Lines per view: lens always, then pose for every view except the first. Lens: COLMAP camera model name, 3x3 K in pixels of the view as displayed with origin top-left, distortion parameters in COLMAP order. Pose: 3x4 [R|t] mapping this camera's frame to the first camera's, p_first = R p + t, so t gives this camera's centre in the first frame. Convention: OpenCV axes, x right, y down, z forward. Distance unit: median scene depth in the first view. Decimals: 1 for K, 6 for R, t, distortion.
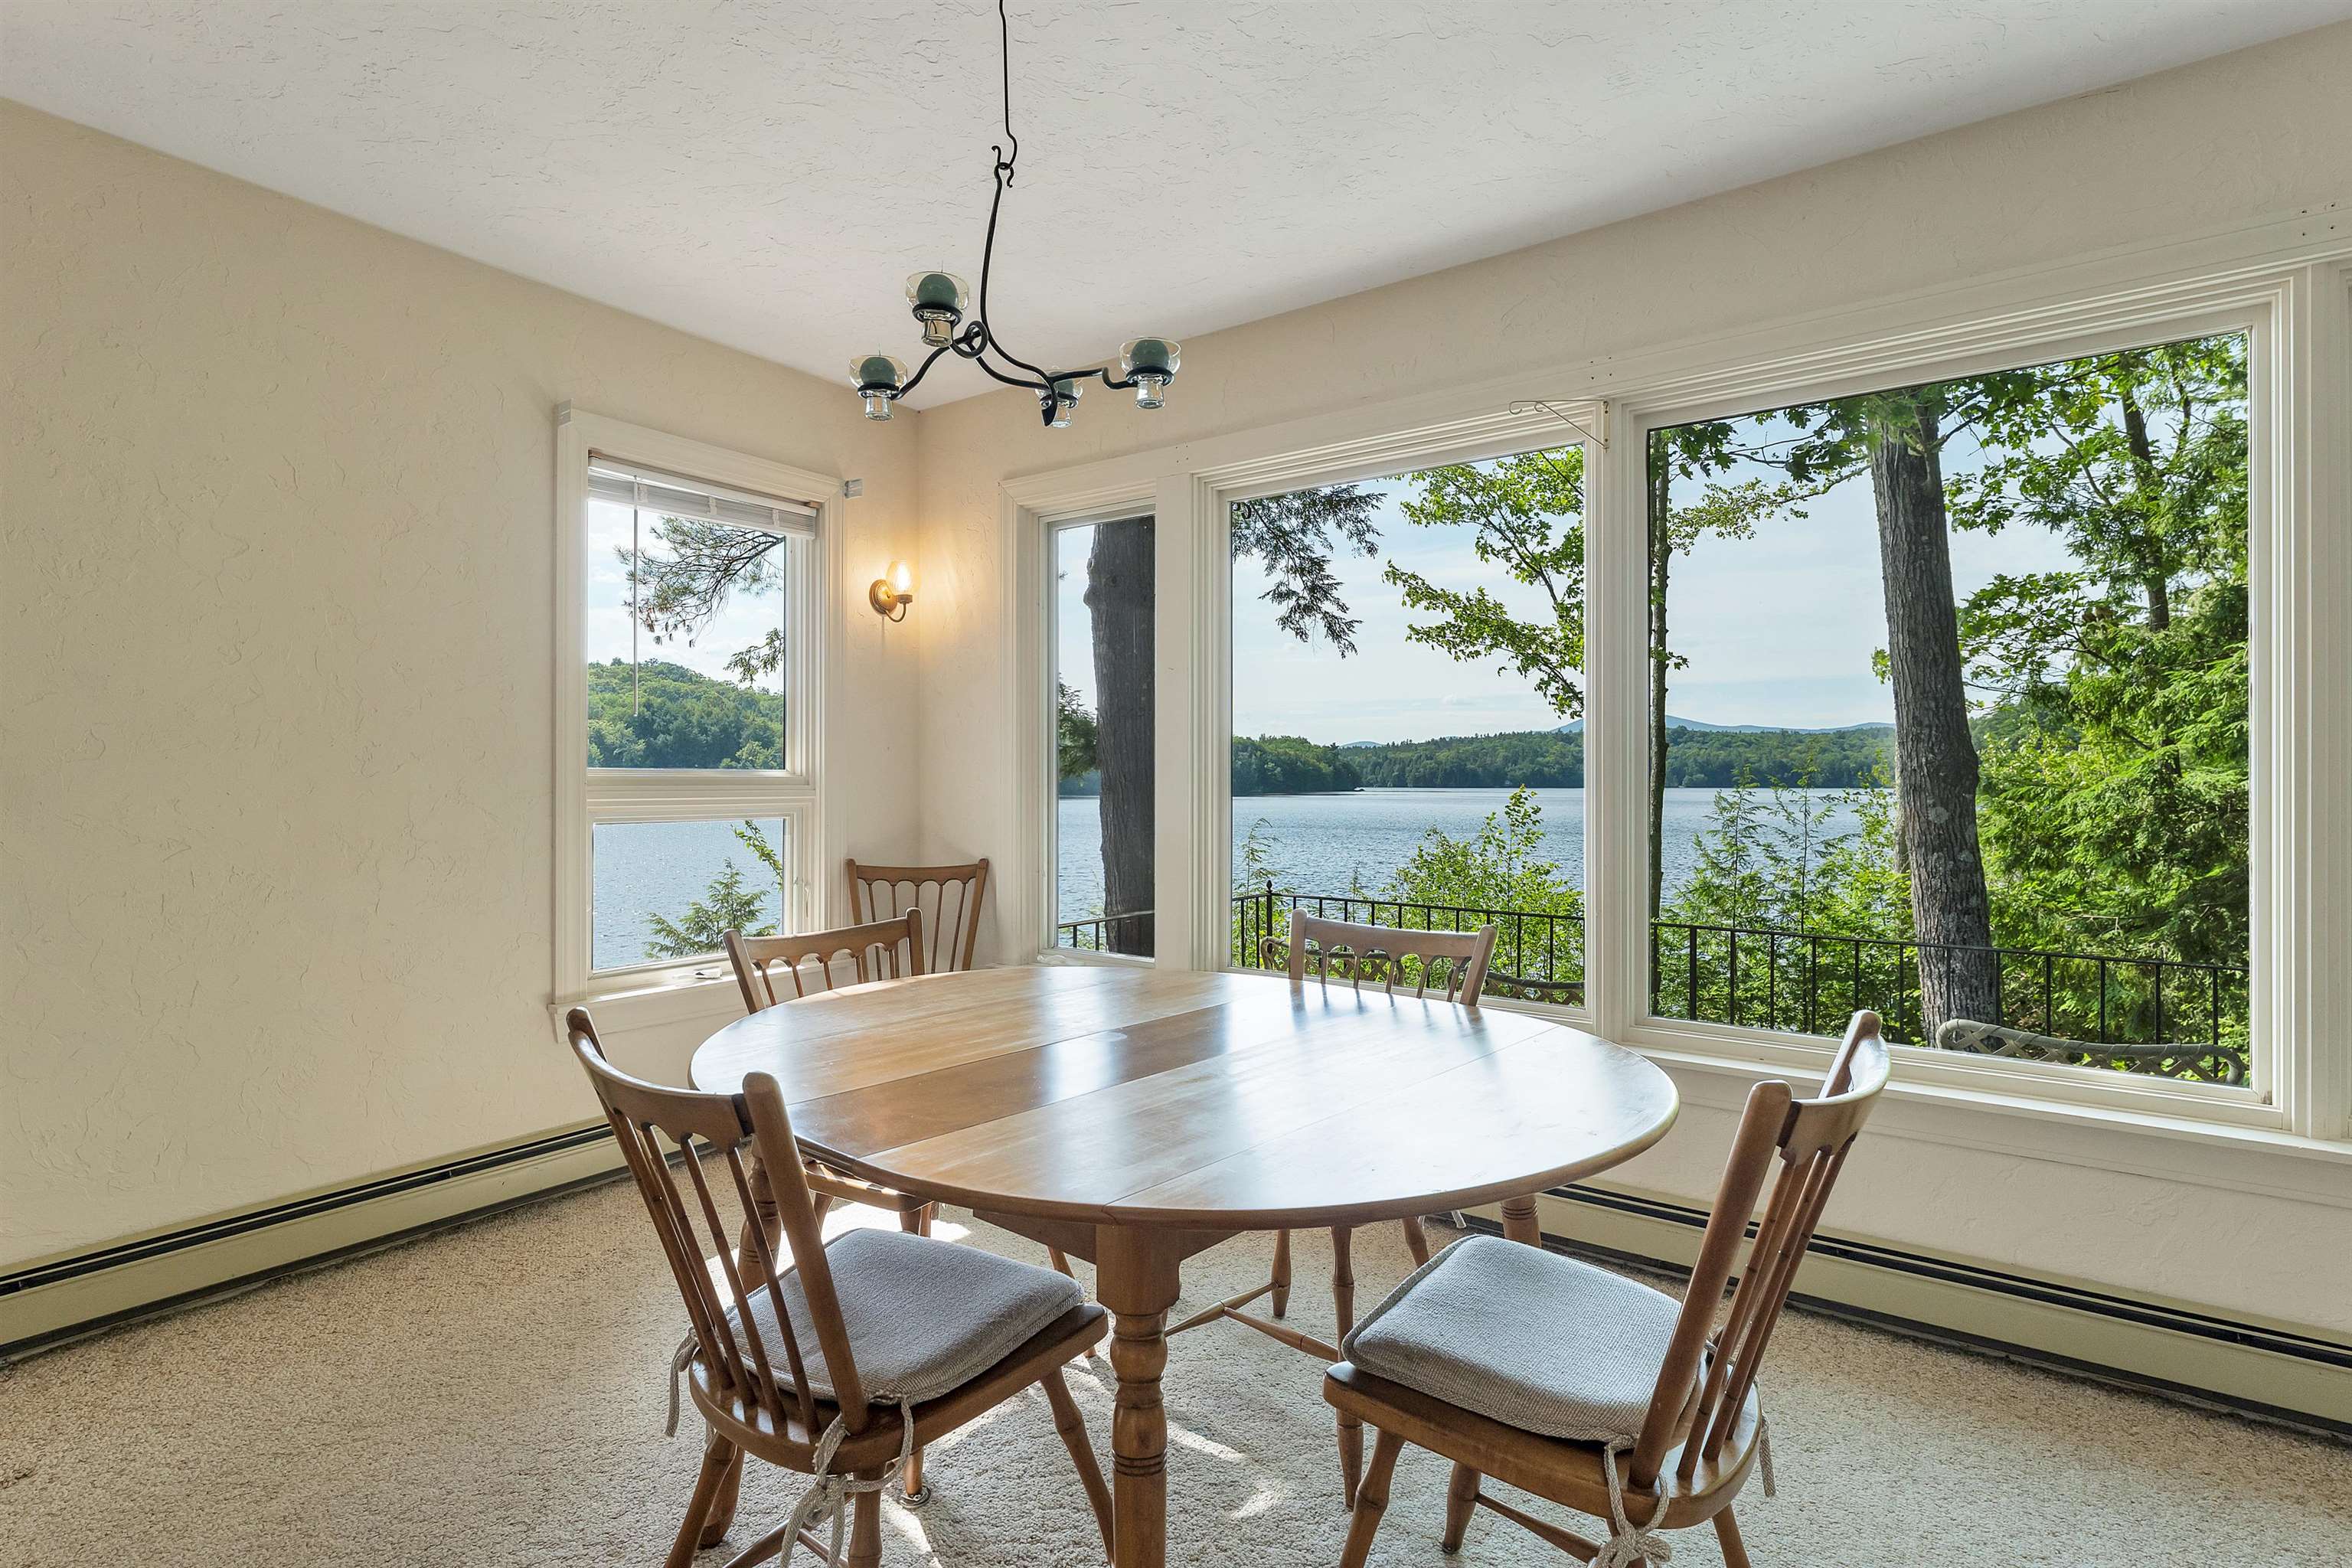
lens RADIAL K [[1144.8, 0, 1177.1], [0, 1144.8, 773.5], [0, 0, 1]] dist [0.000868, 0.000014]
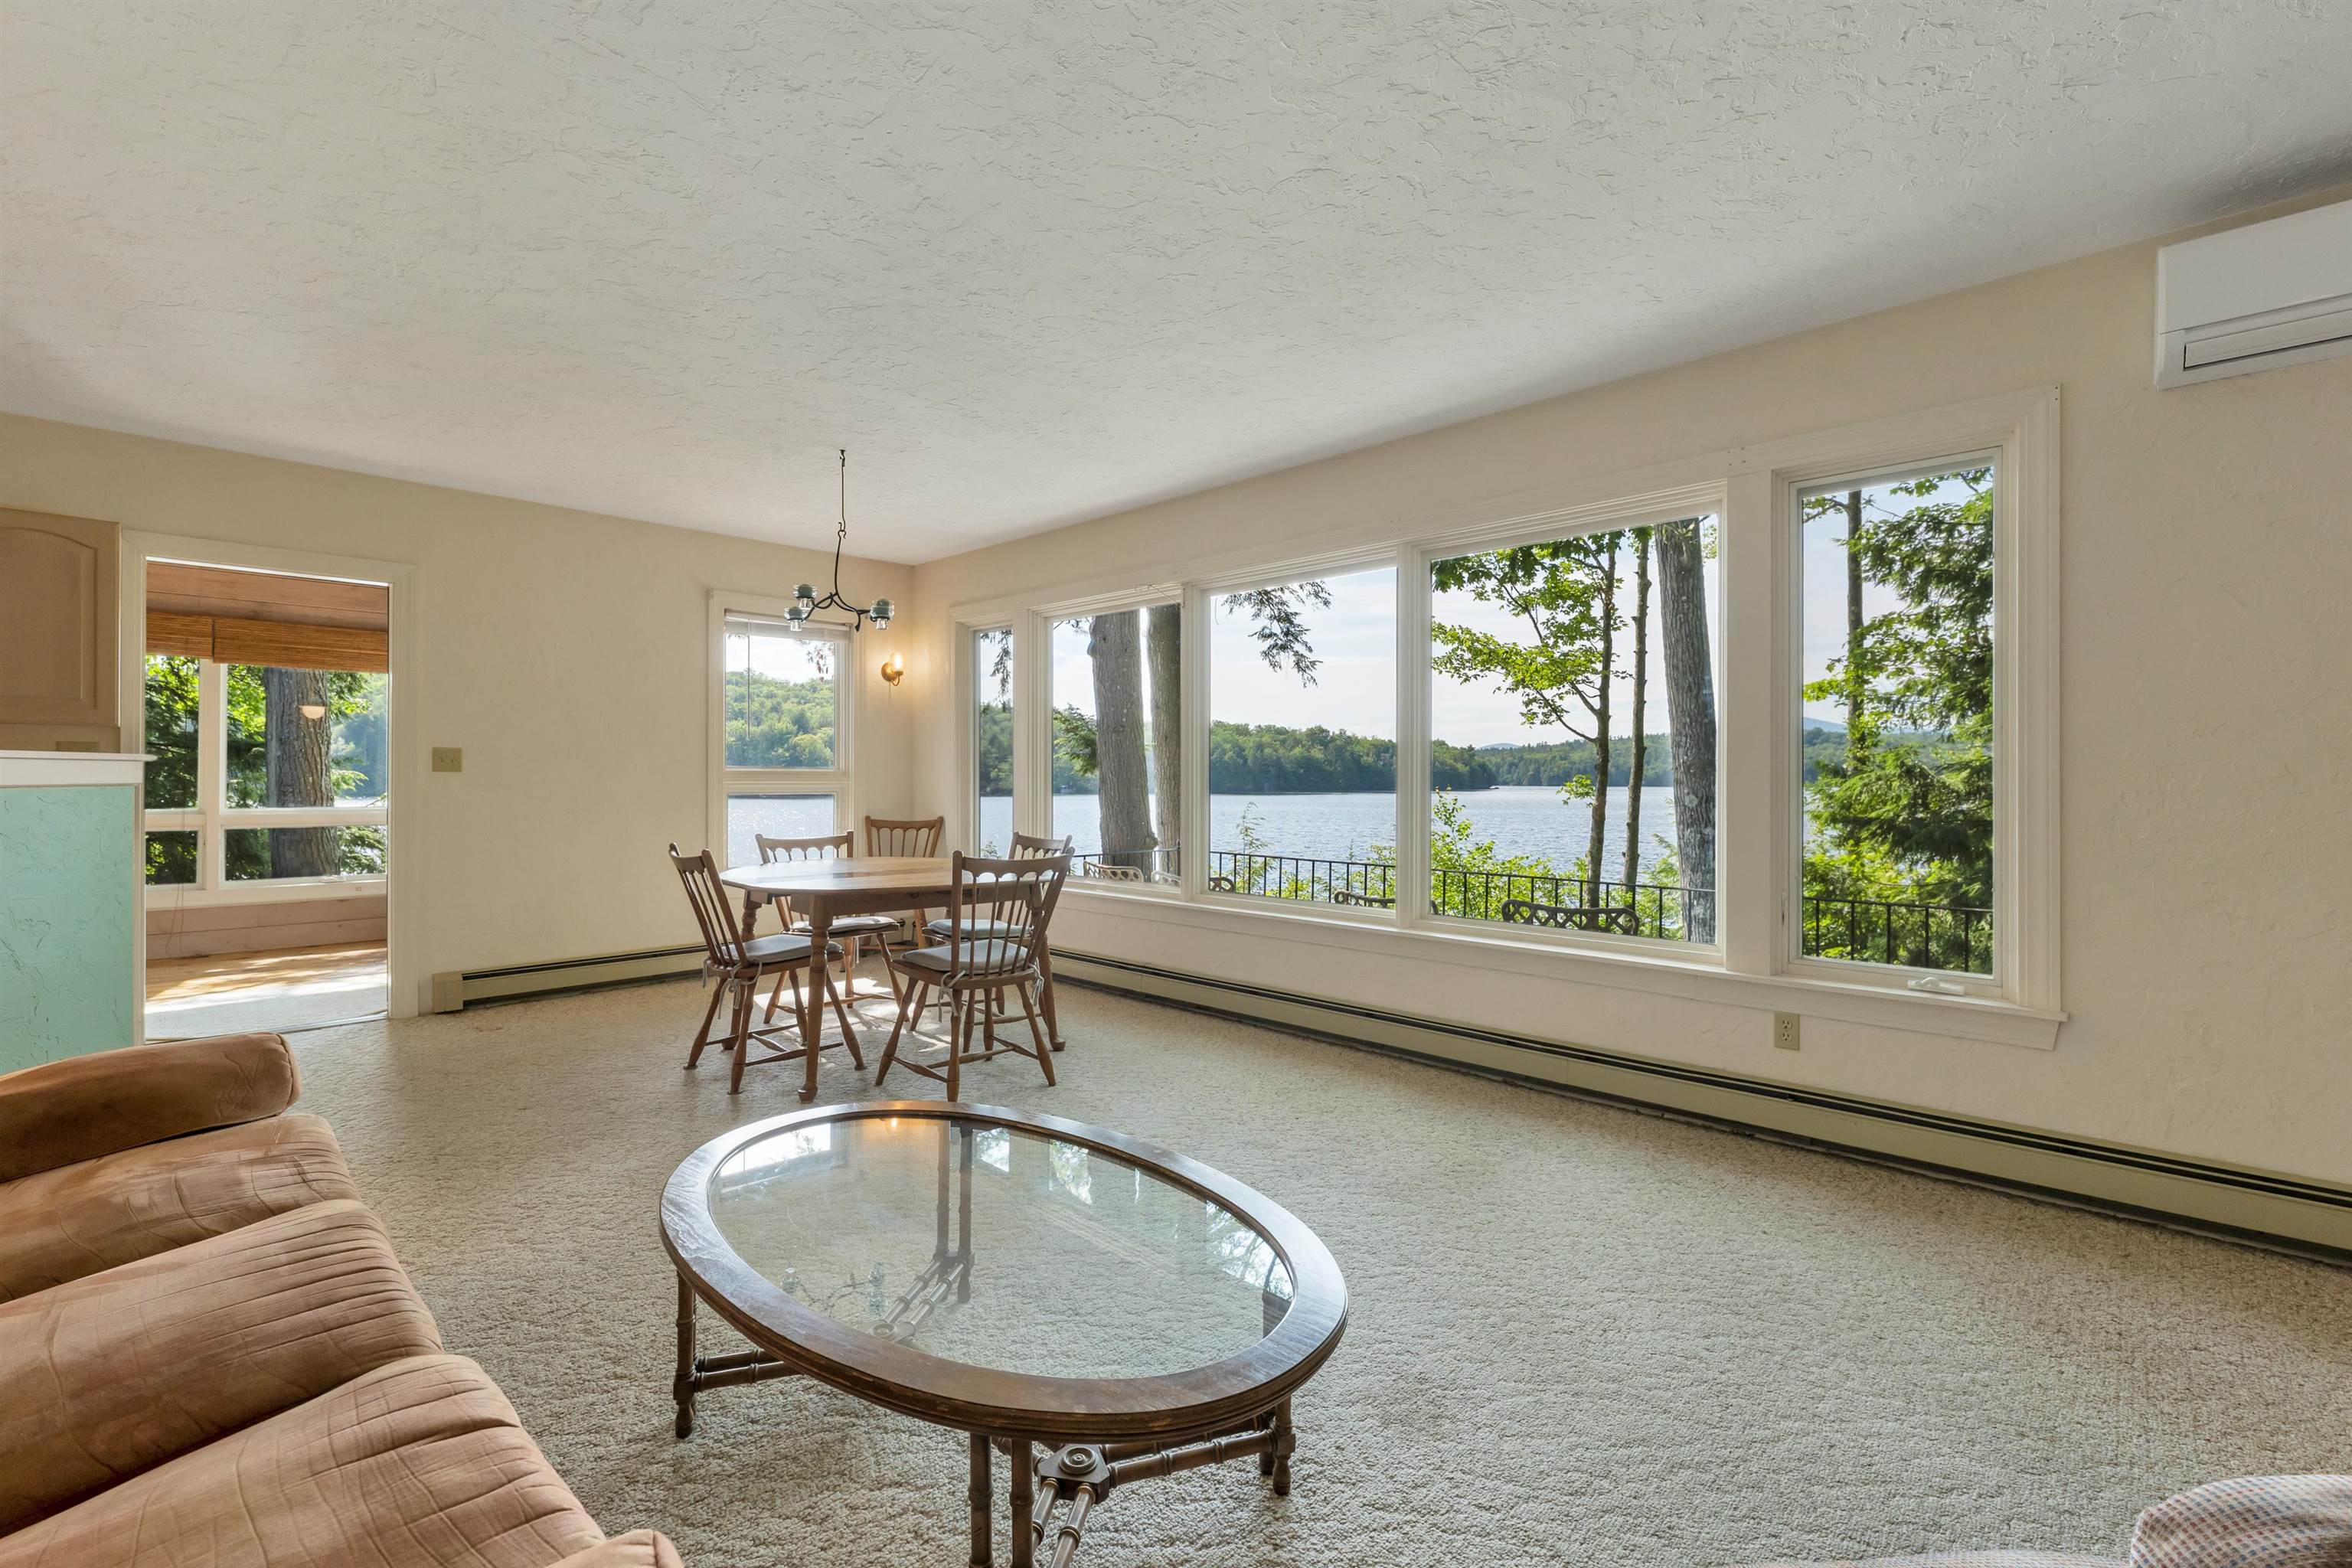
lens RADIAL K [[1050.7, 0, 1193.6], [0, 1050.7, 780.4], [0, 0, 1]] dist [0.003493, 0.000363]
pose [[0.990281, 0.002260, -0.139060, 0.184368], [-0.001290, 0.999974, 0.007067, 0.001903], [0.139073, -0.006819, 0.990259, -0.236552]]
